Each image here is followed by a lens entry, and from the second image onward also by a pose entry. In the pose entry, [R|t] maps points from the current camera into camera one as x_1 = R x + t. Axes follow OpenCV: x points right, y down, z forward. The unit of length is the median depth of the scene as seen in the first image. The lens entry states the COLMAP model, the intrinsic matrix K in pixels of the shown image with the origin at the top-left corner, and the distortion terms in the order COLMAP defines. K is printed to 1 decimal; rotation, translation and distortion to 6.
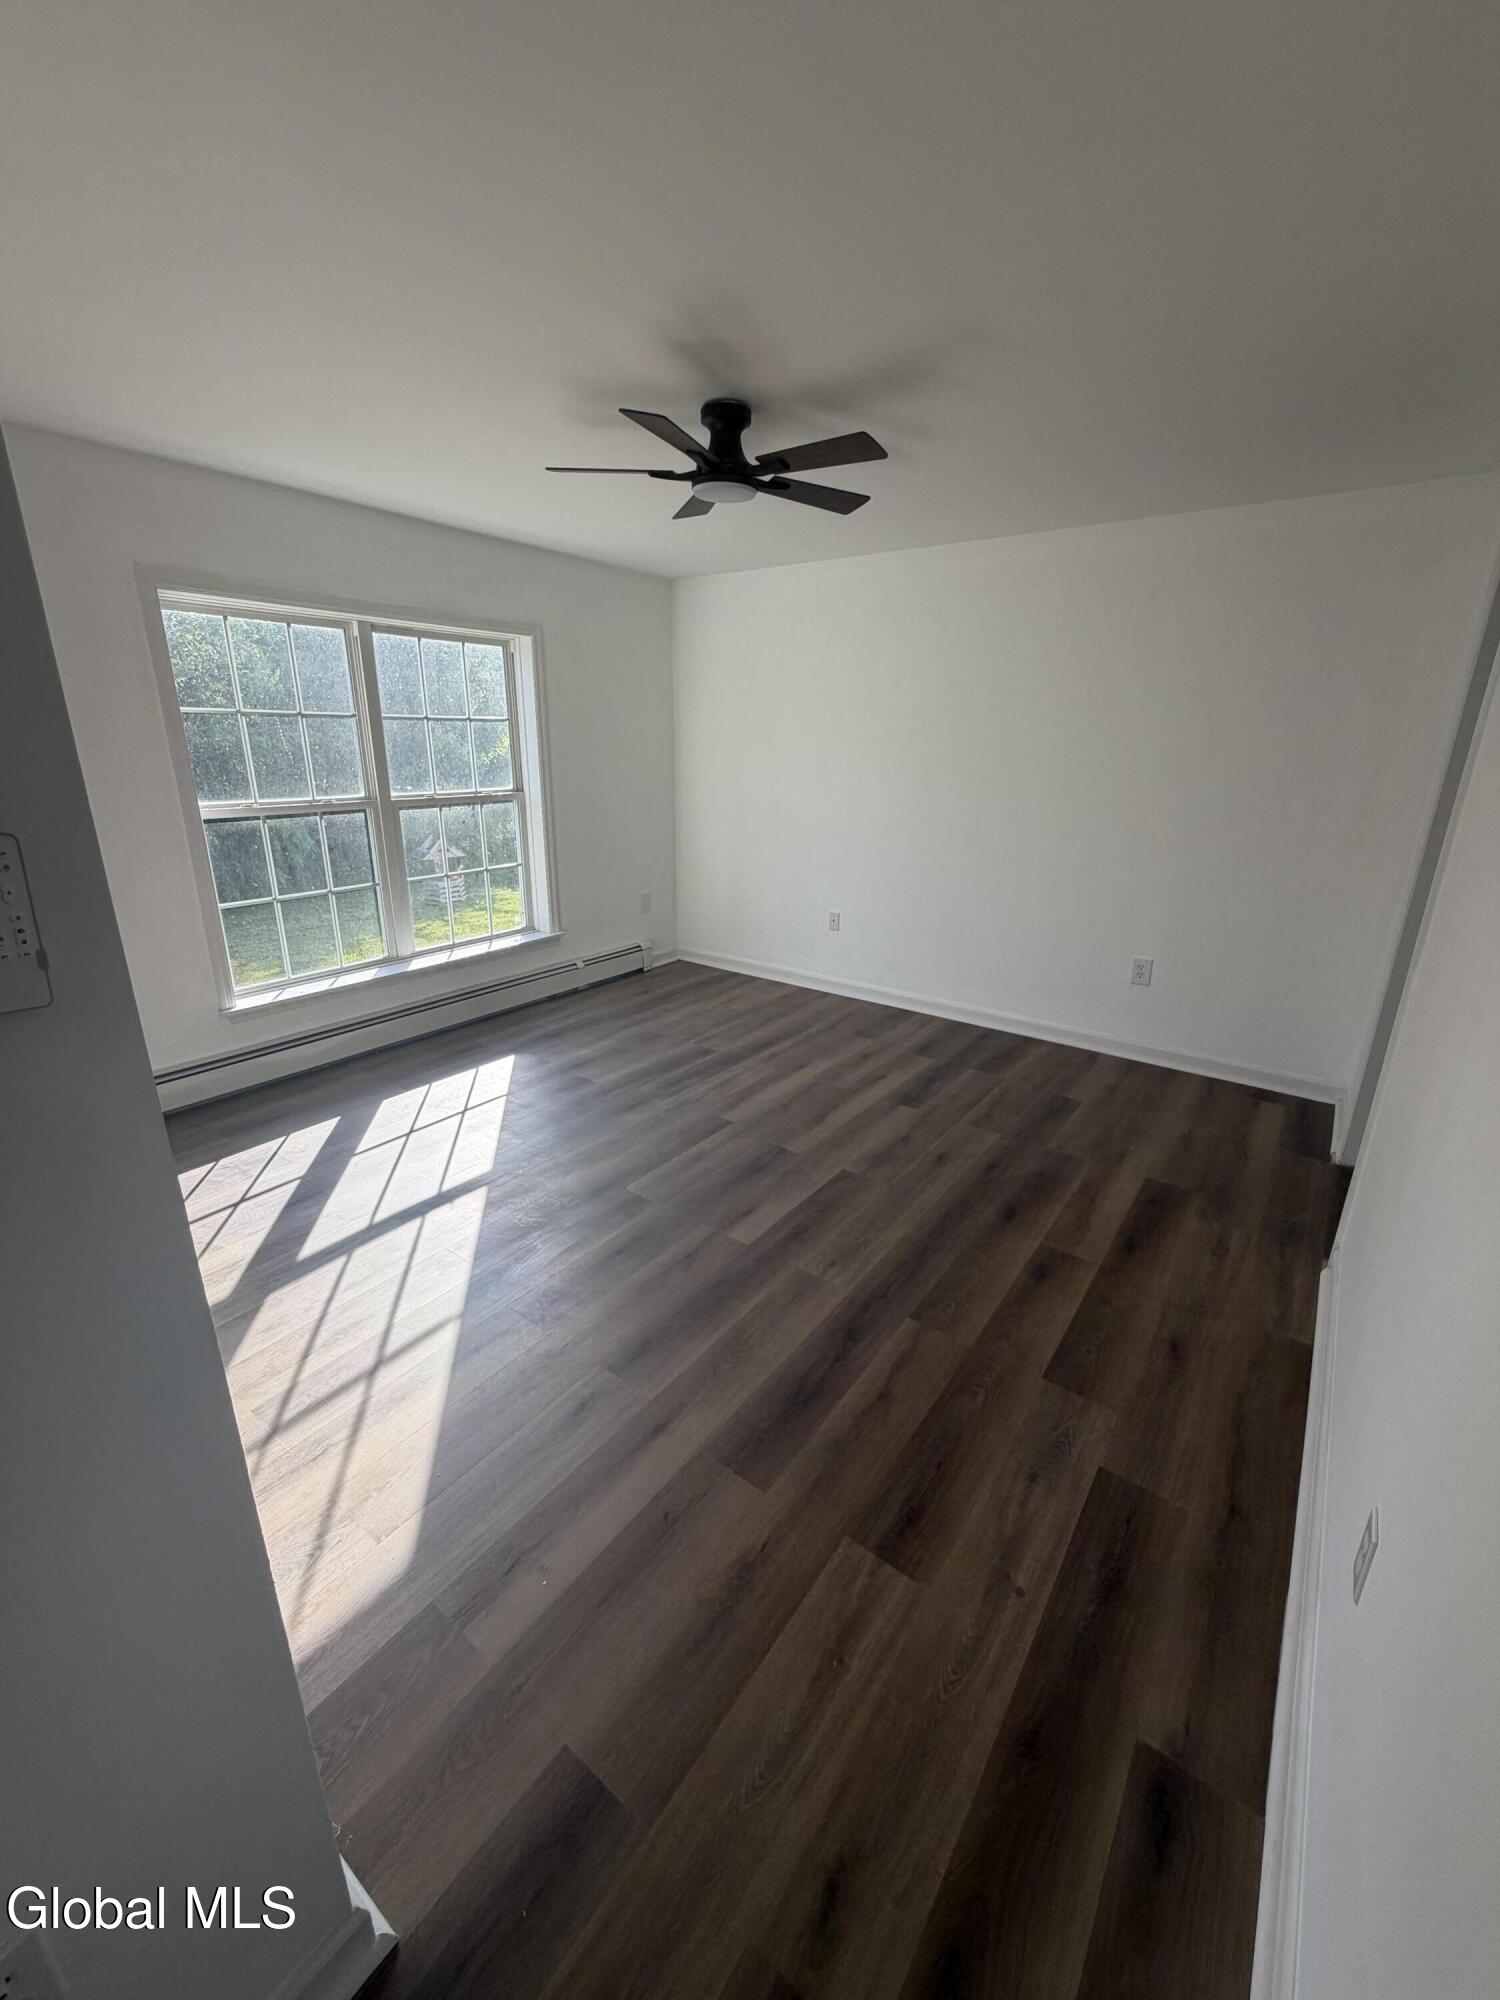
lens RADIAL K [[807.3, 0, 750.0], [0, 807.3, 1000.0], [0, 0, 1]] dist [-0.000951, 0.000122]
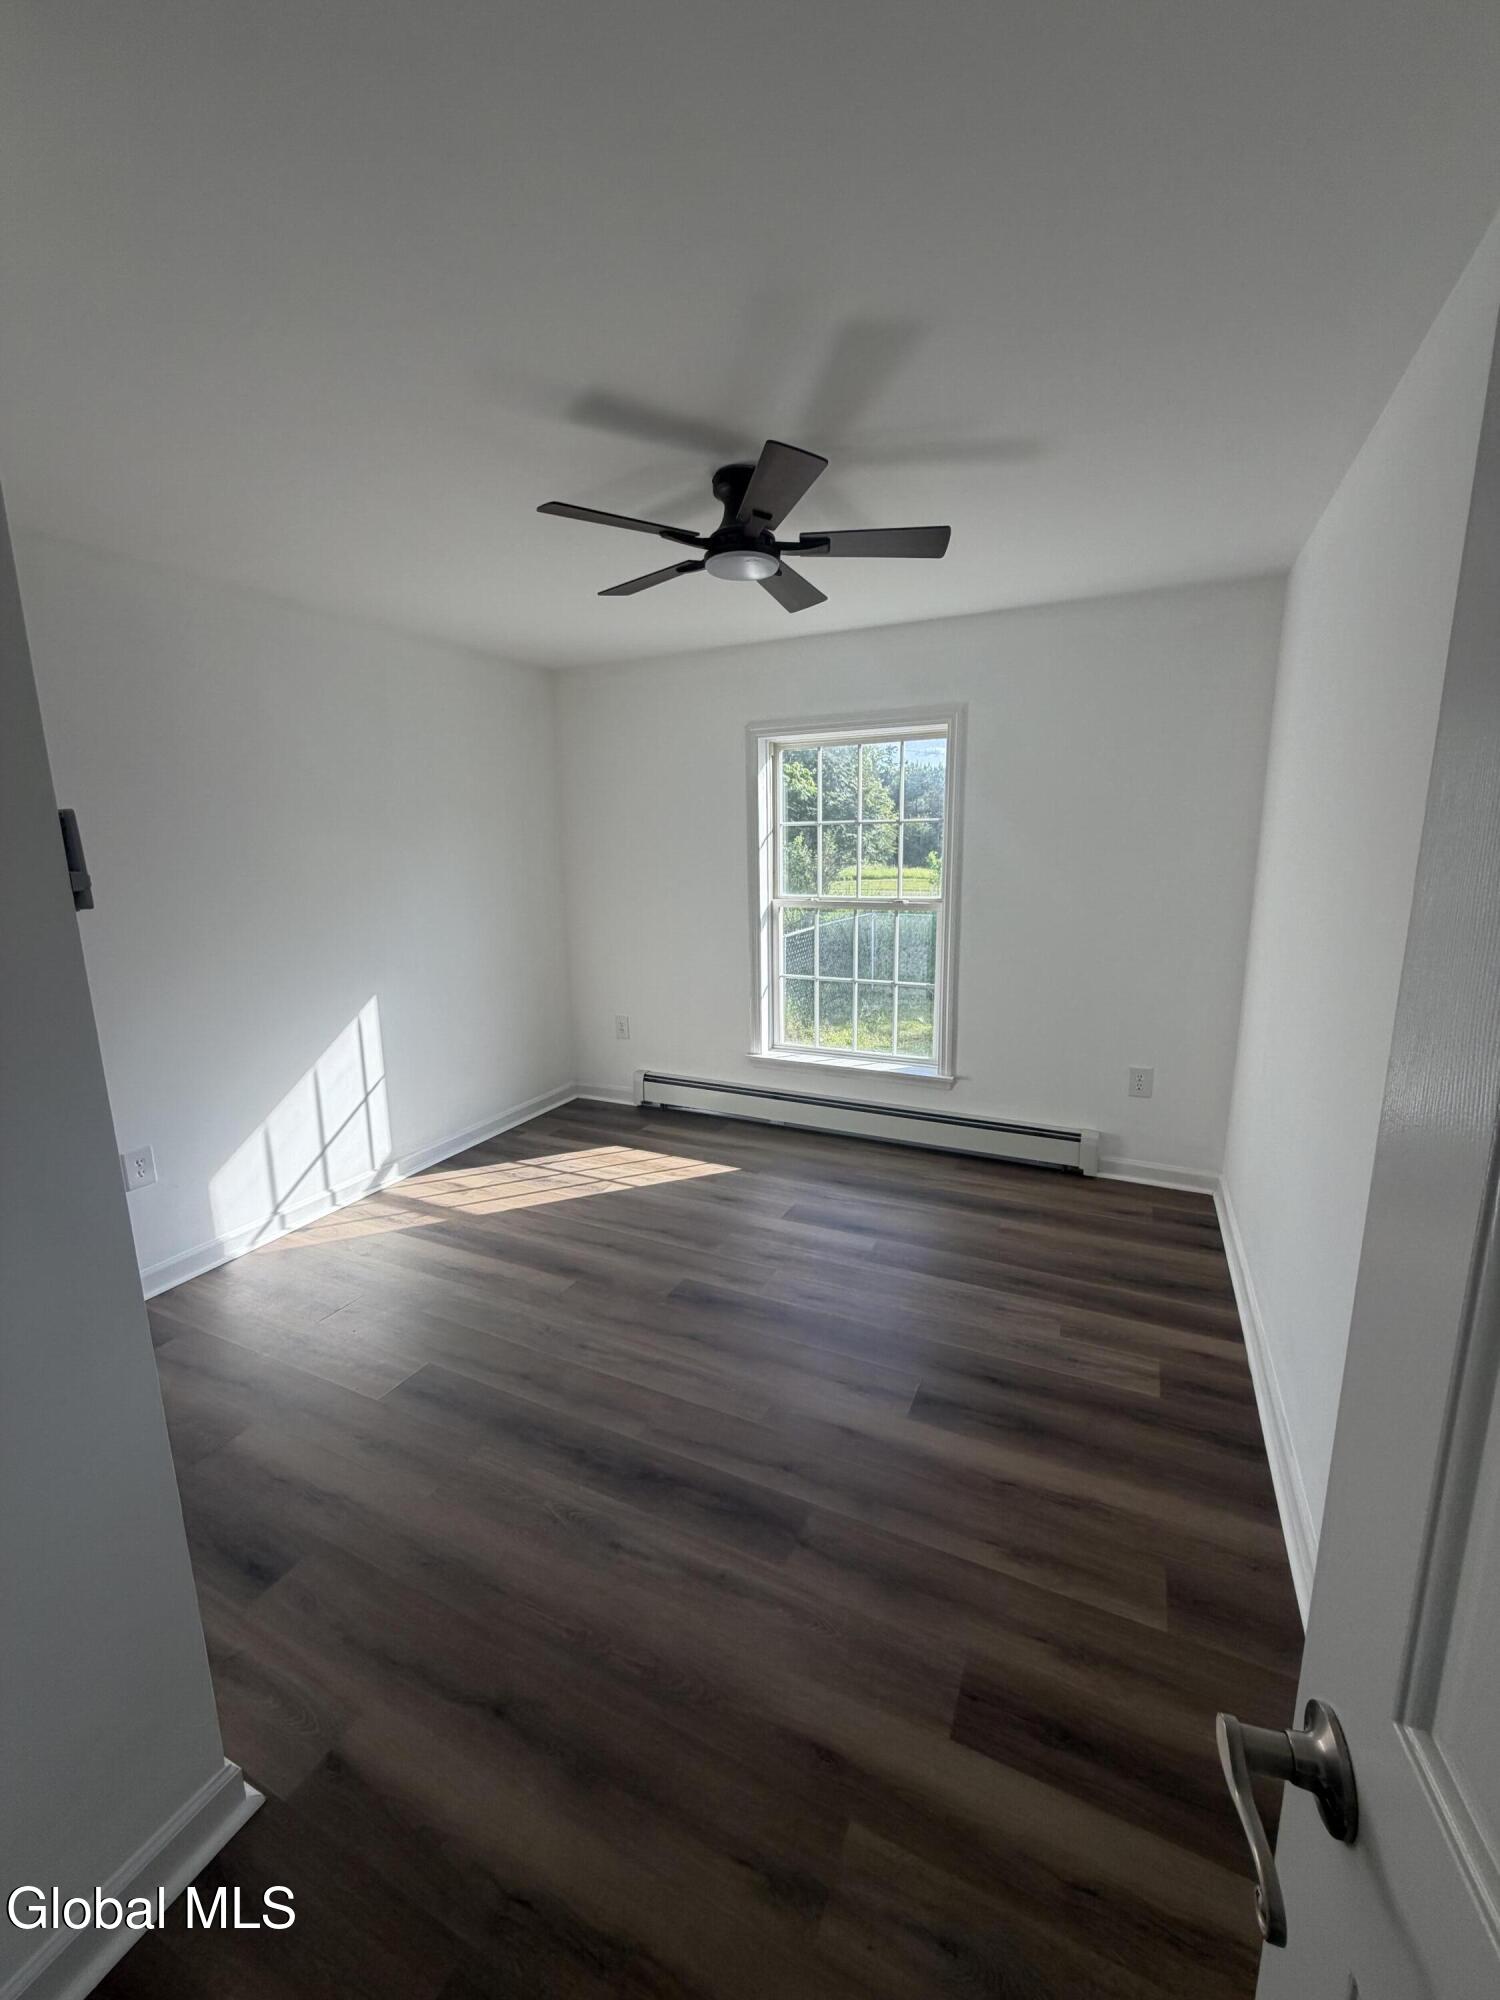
lens RADIAL K [[807.3, 0, 750.0], [0, 807.3, 1000.0], [0, 0, 1]] dist [-0.000951, 0.000122]
pose [[0.180334, 0.179244, -0.967136, 0.510210], [-0.289077, 0.949491, 0.122072, -0.203022], [0.940167, 0.257563, 0.223040, 0.640623]]
